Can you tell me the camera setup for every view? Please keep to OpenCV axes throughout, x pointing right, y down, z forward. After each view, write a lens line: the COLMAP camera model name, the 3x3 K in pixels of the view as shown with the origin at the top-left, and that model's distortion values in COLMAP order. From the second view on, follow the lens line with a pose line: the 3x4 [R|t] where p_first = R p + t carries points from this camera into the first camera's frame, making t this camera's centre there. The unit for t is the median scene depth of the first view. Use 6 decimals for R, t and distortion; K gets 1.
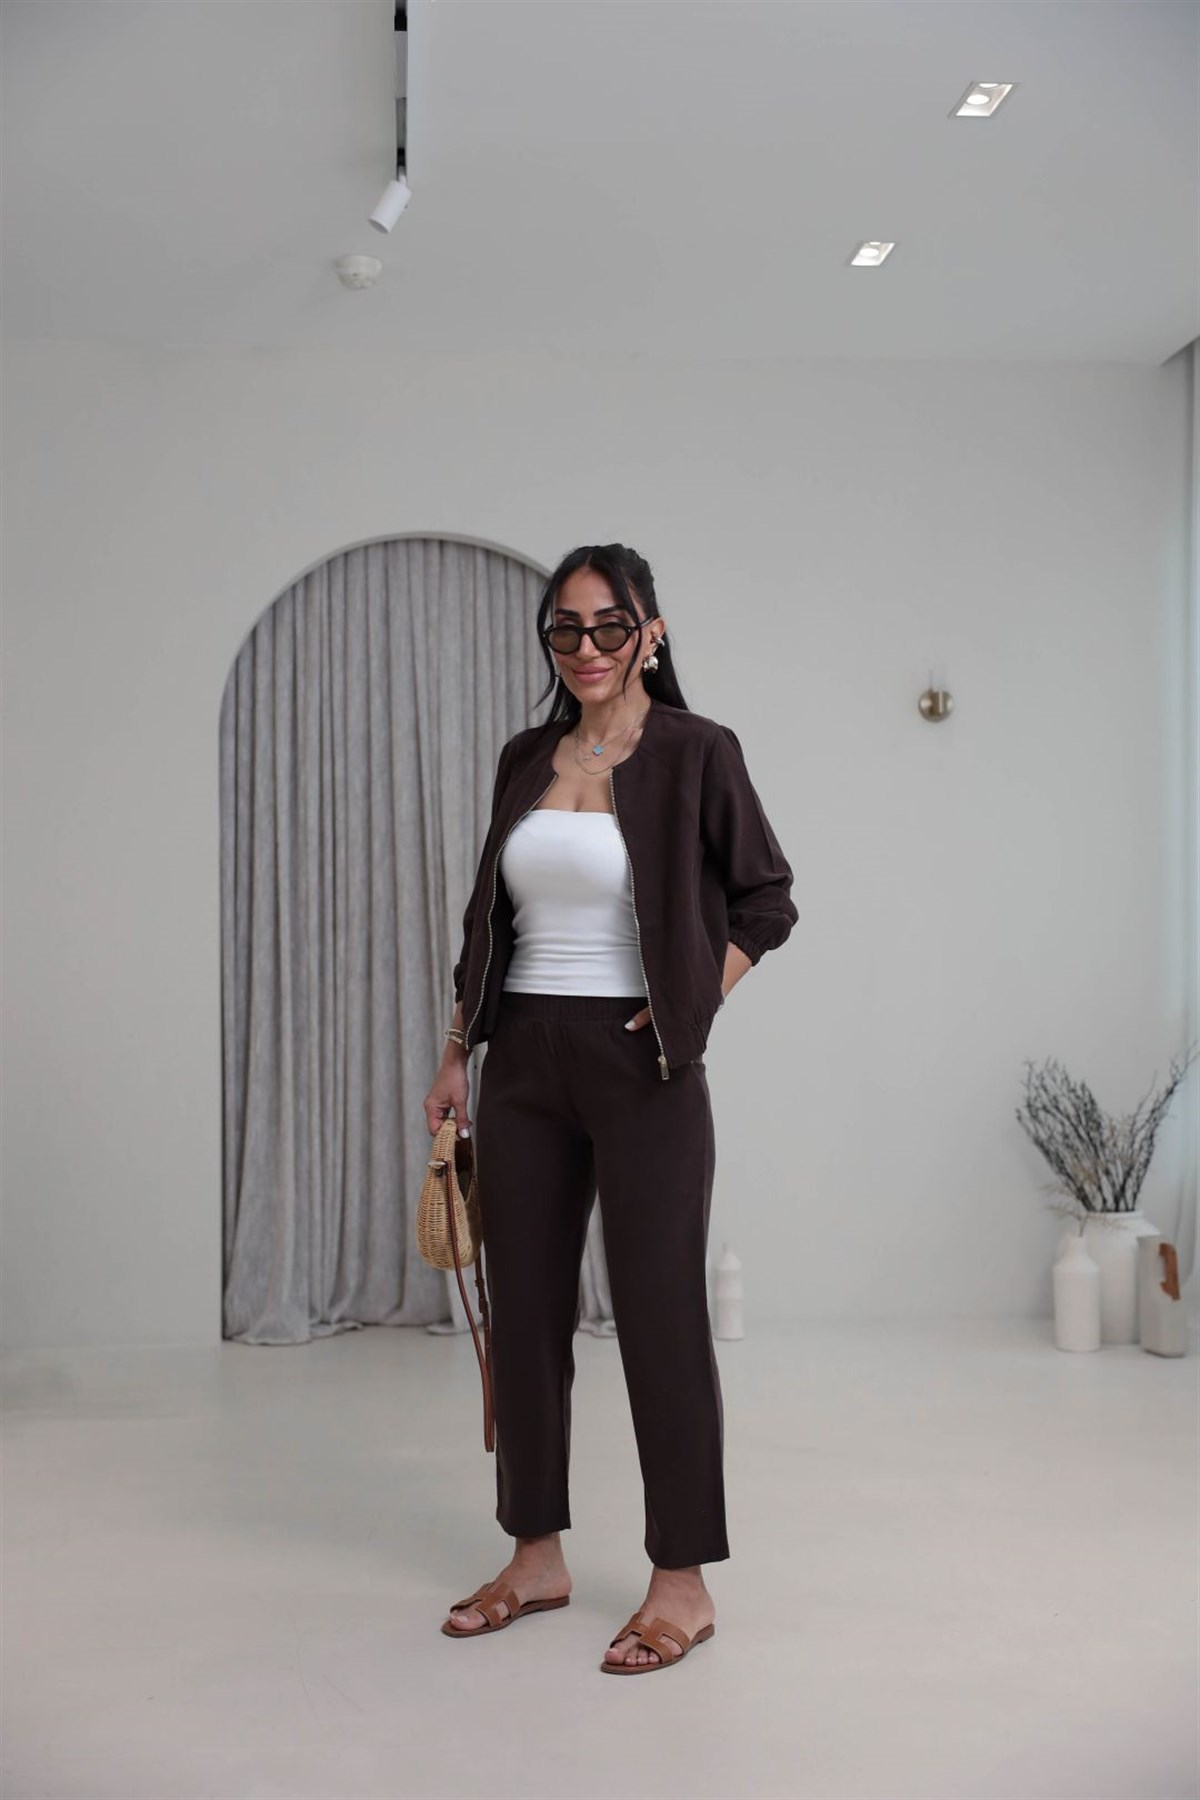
lens RADIAL K [[2066.3, 0, 587.3], [0, 2066.3, 905.4], [0, 0, 1]] dist [0.012444, 0.000000]
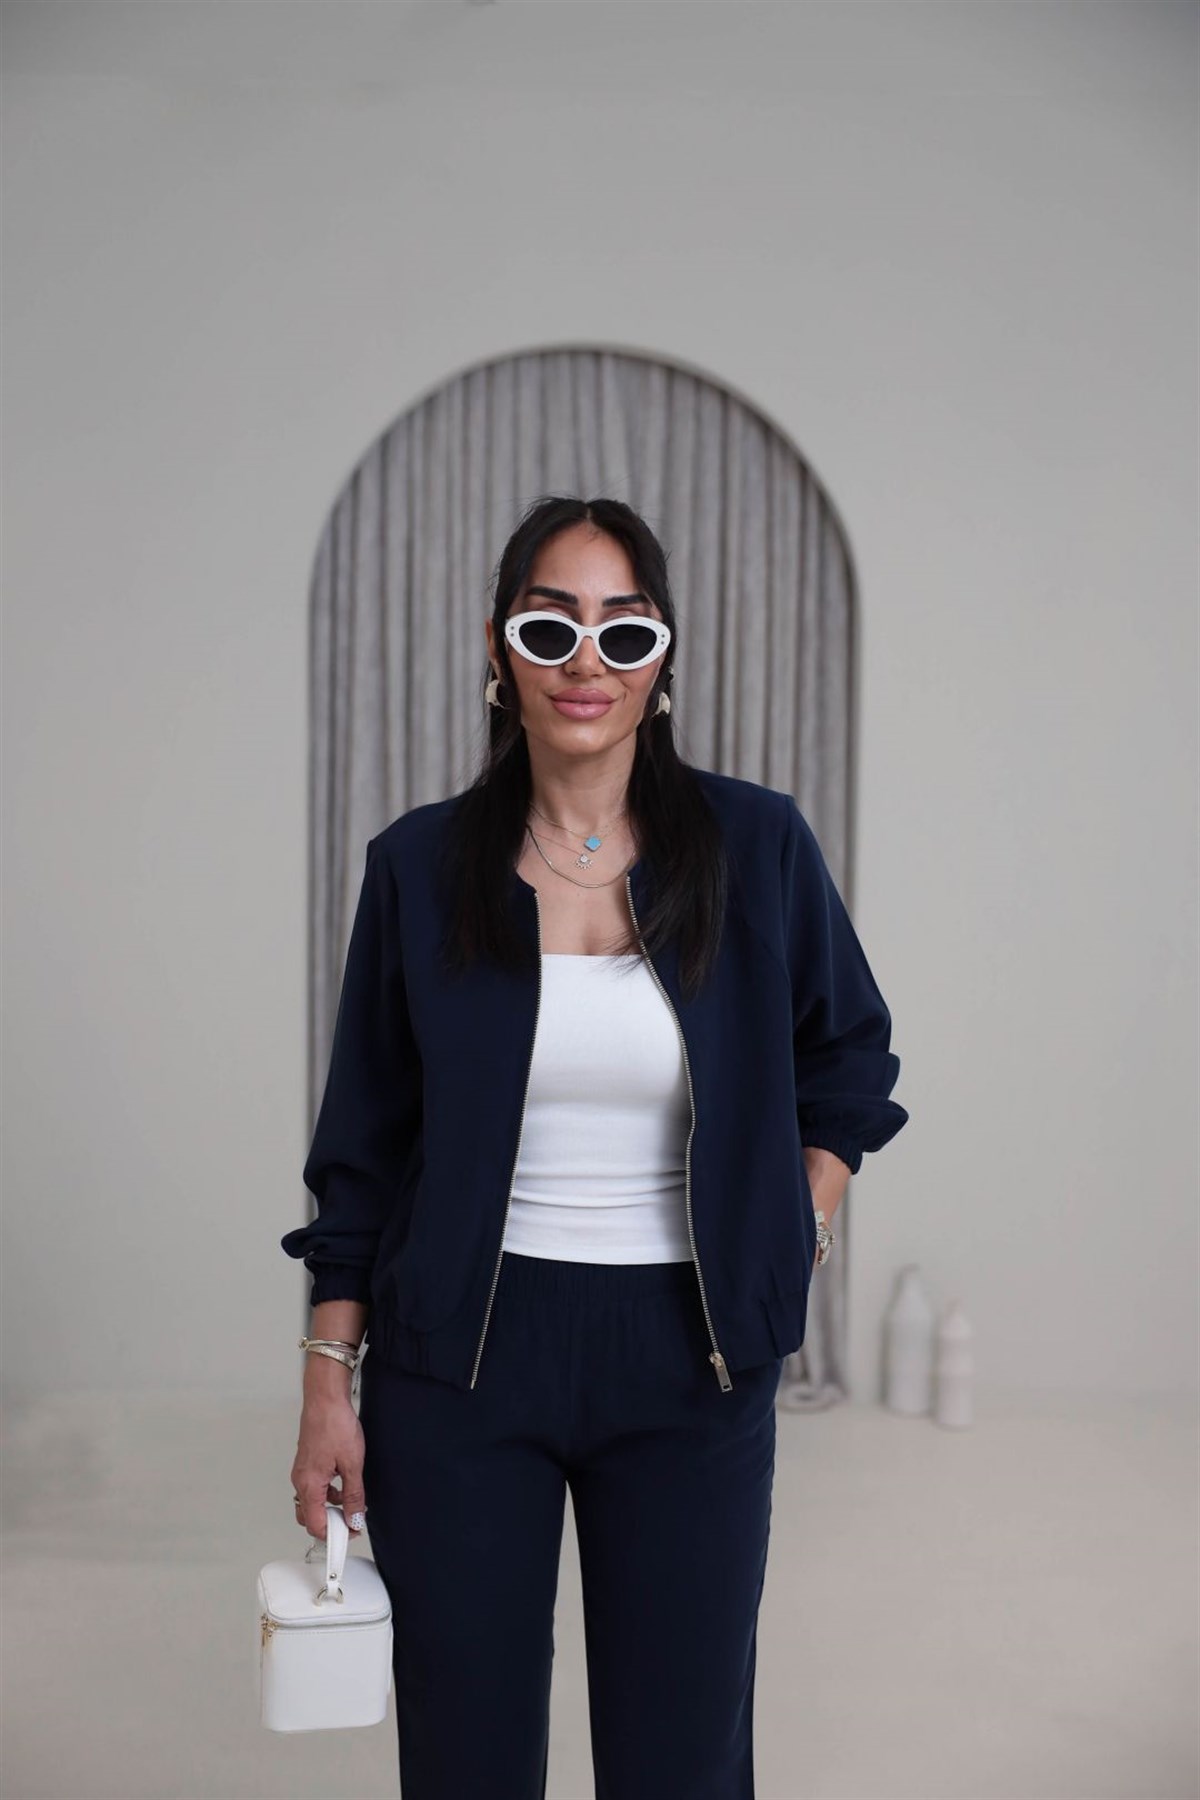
lens RADIAL K [[1991.1, 0, 592.1], [0, 1991.1, 901.7], [0, 0, 1]] dist [-0.006550, 0.000000]
pose [[0.995914, 0.033179, -0.083995, -0.009083], [-0.023810, 0.993627, 0.110179, -0.059658], [0.087116, -0.107729, 0.990356, 0.270250]]
